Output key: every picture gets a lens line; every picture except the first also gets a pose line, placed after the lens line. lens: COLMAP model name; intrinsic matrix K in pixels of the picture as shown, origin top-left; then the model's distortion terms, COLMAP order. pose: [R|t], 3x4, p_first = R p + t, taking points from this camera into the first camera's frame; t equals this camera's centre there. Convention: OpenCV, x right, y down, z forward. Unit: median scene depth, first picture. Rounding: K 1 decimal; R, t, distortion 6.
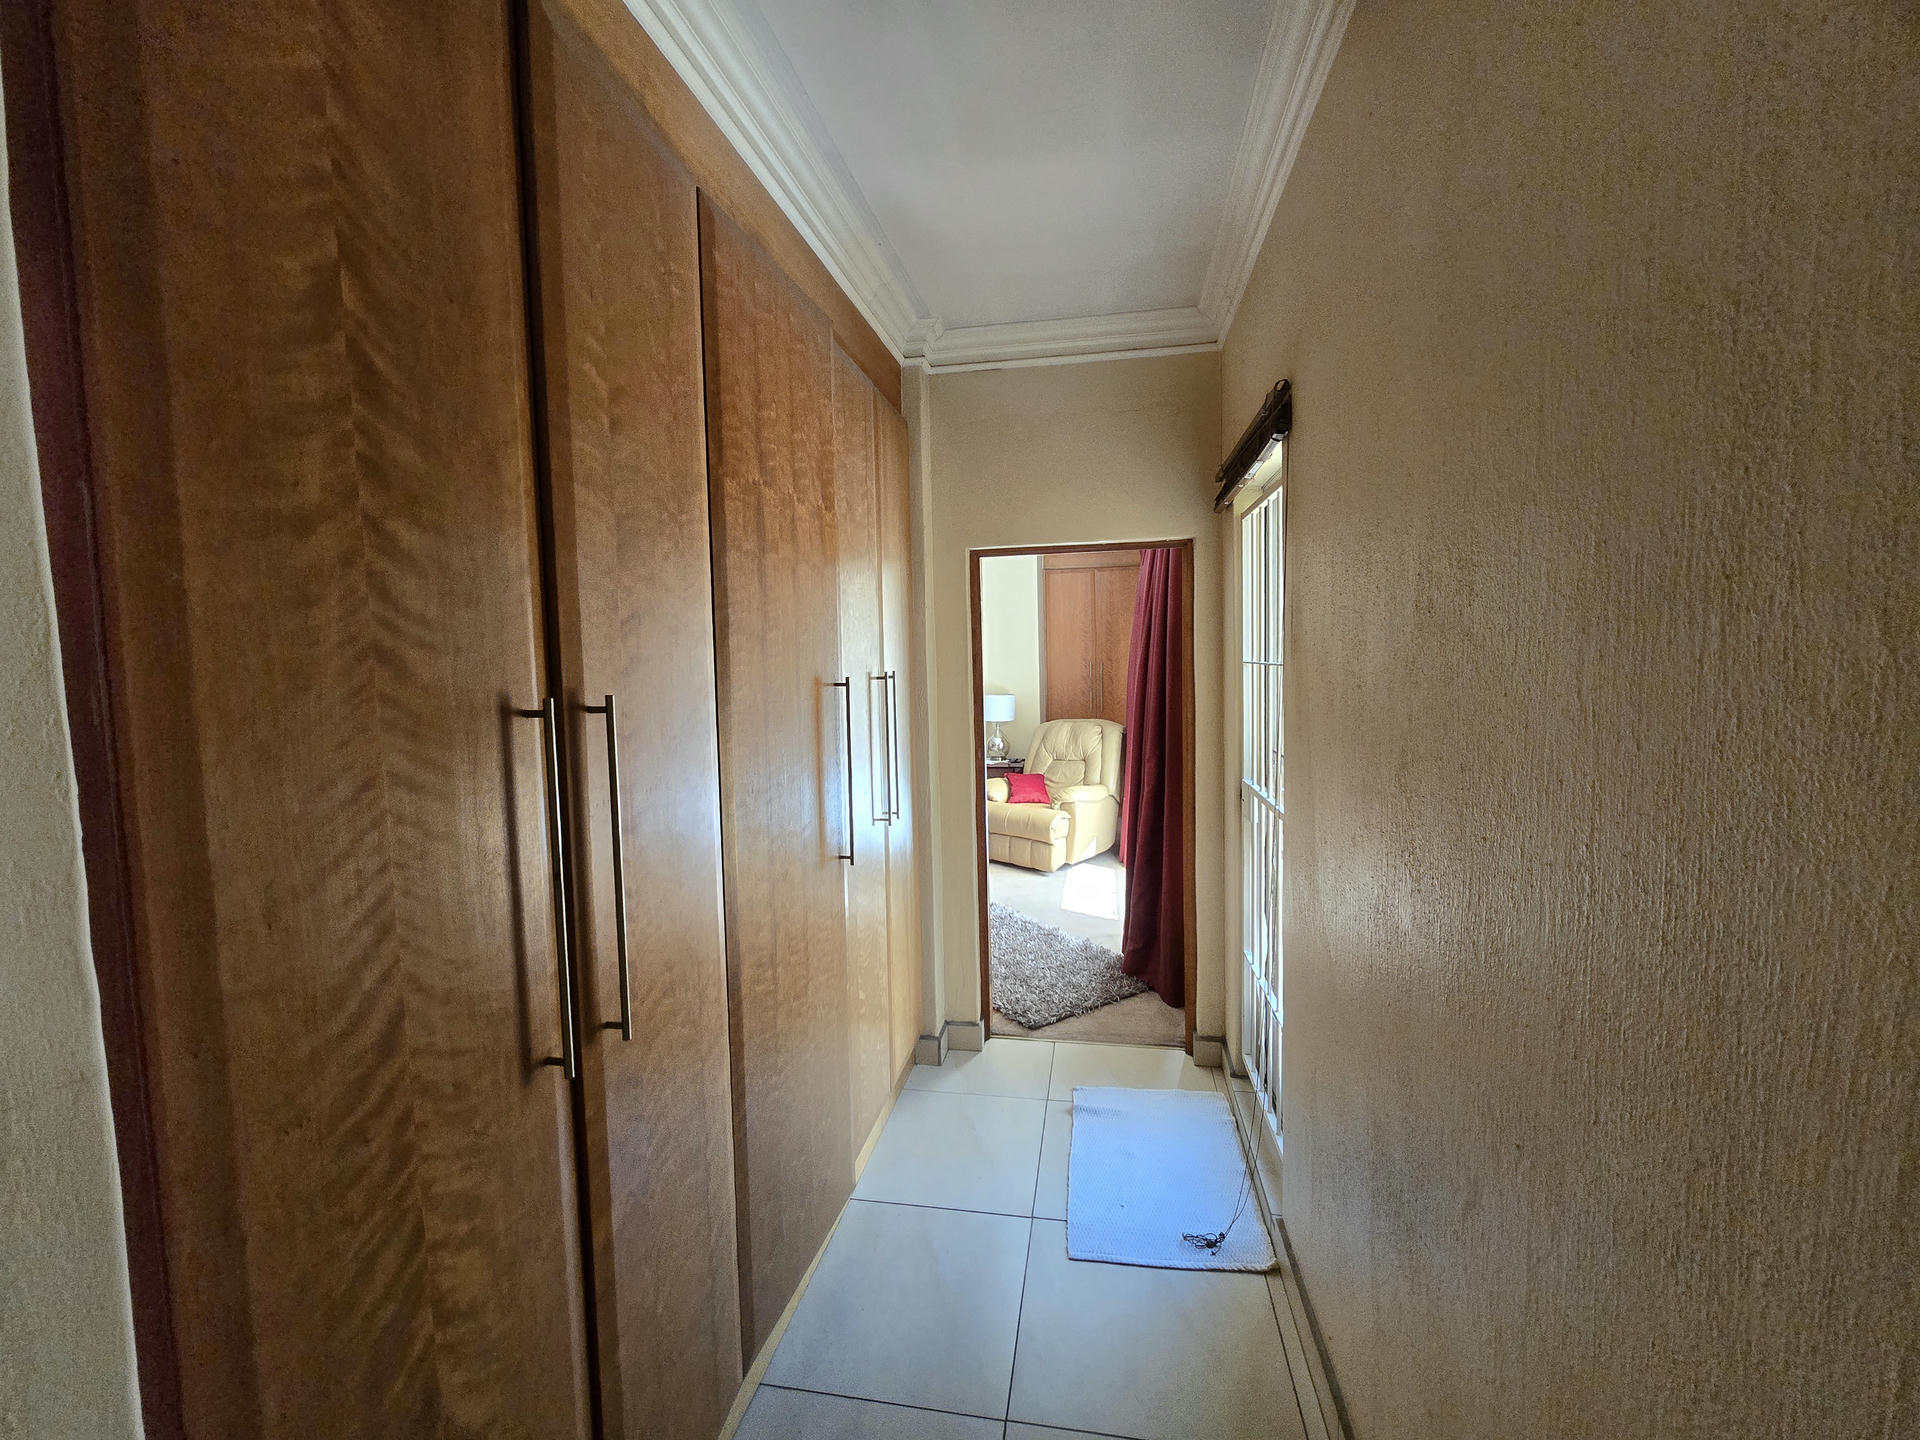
lens RADIAL K [[789.8, 0, 965.4], [0, 789.8, 717.7], [0, 0, 1]] dist [-0.002074, -0.000139]
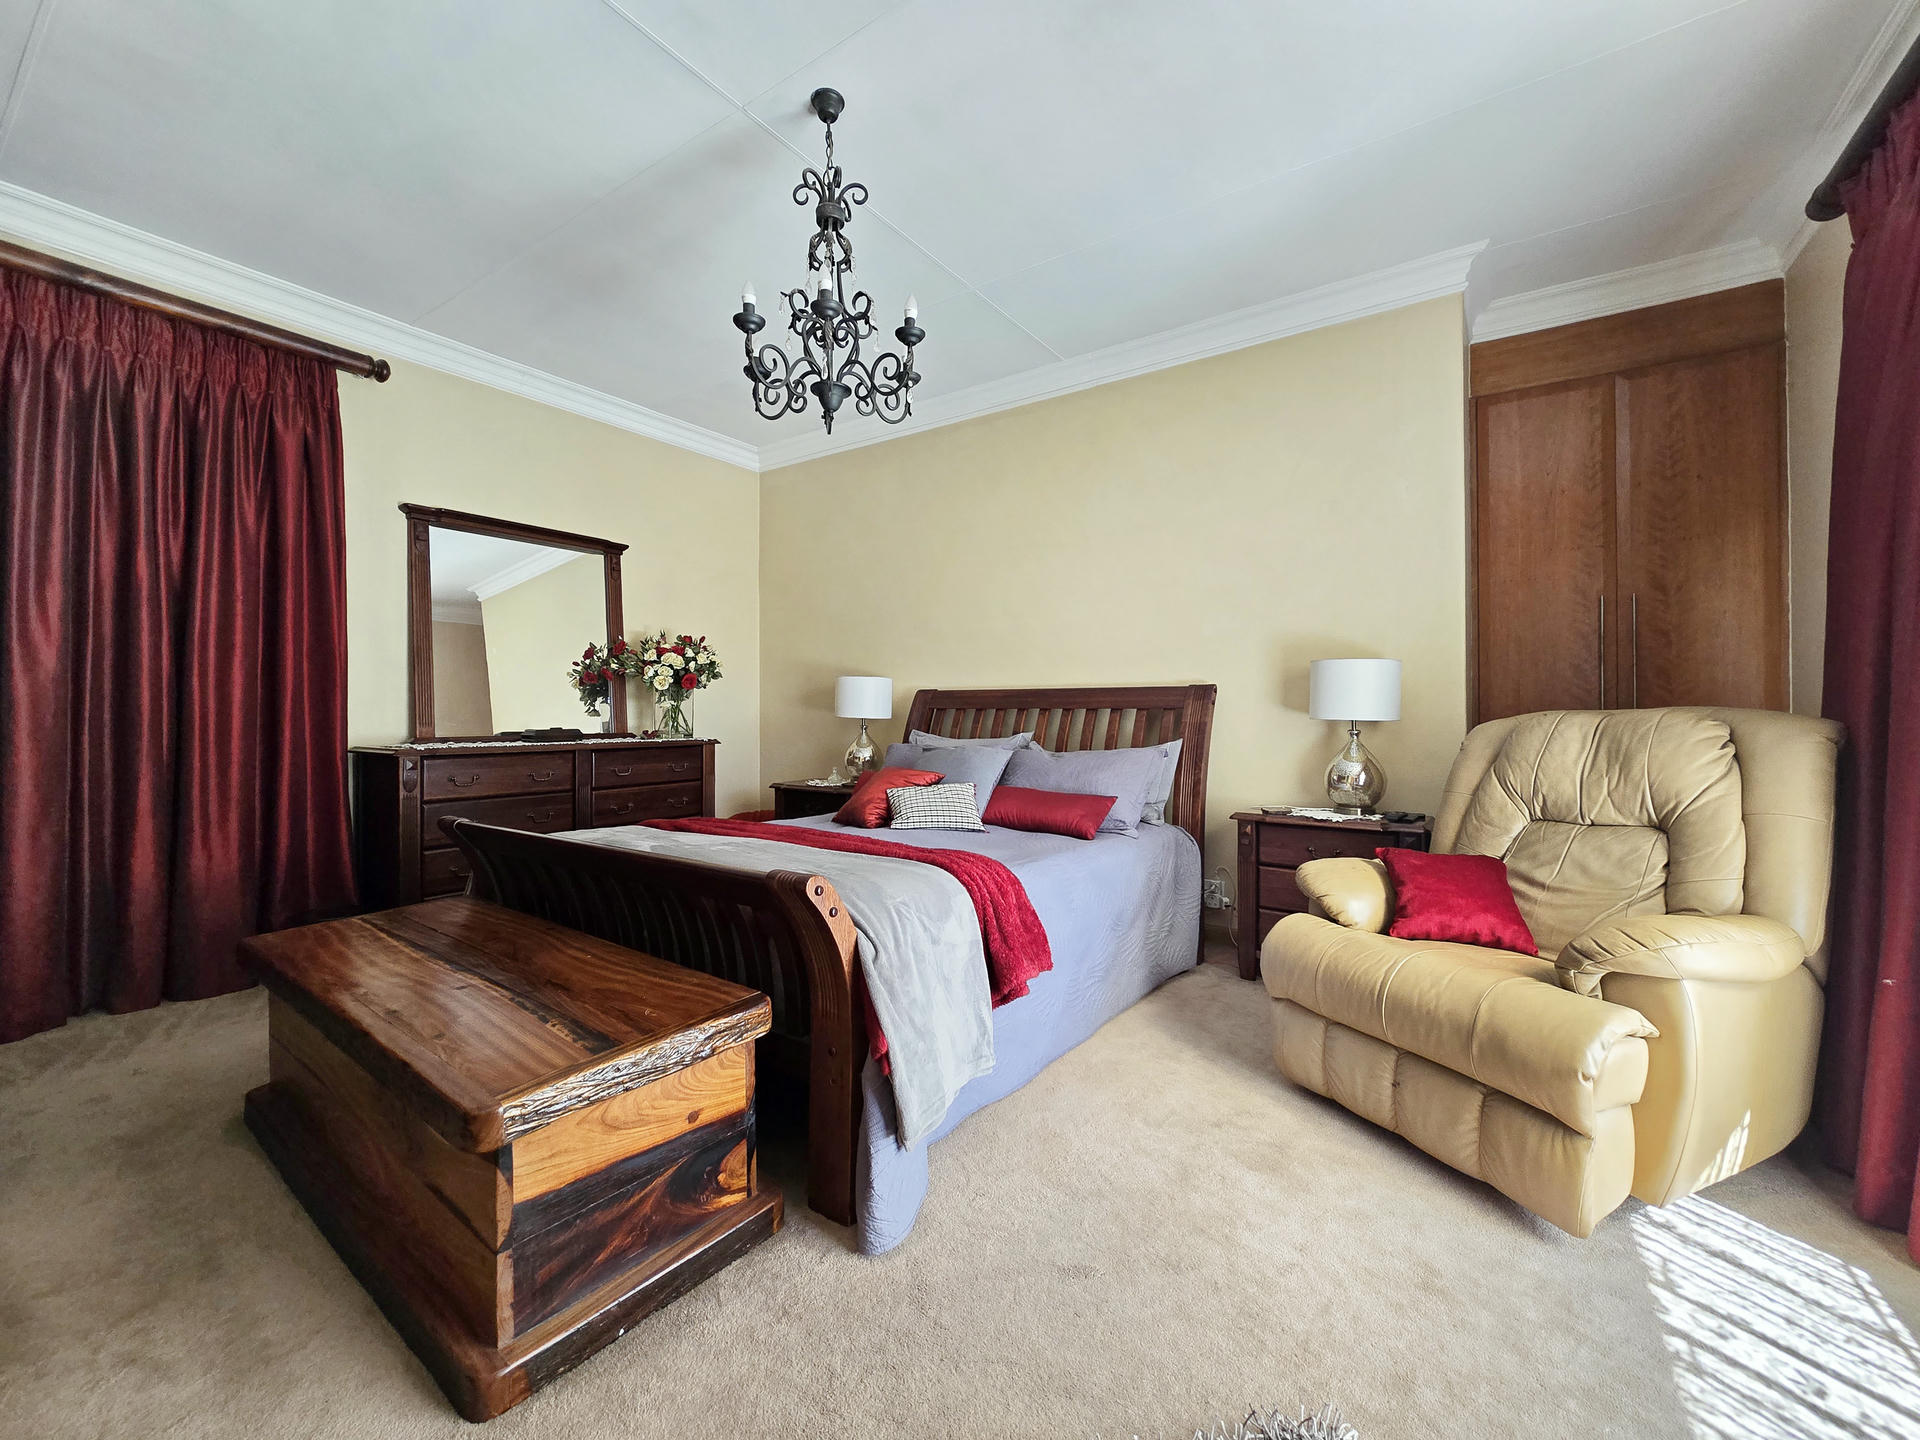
lens RADIAL K [[789.8, 0, 946.6], [0, 789.8, 718.2], [0, 0, 1]] dist [-0.002074, -0.000139]
pose [[0.910722, 0.022168, -0.412425, 0.018385], [-0.048116, 0.997454, -0.052635, 0.040317], [0.410208, 0.067780, 0.909470, 0.590090]]
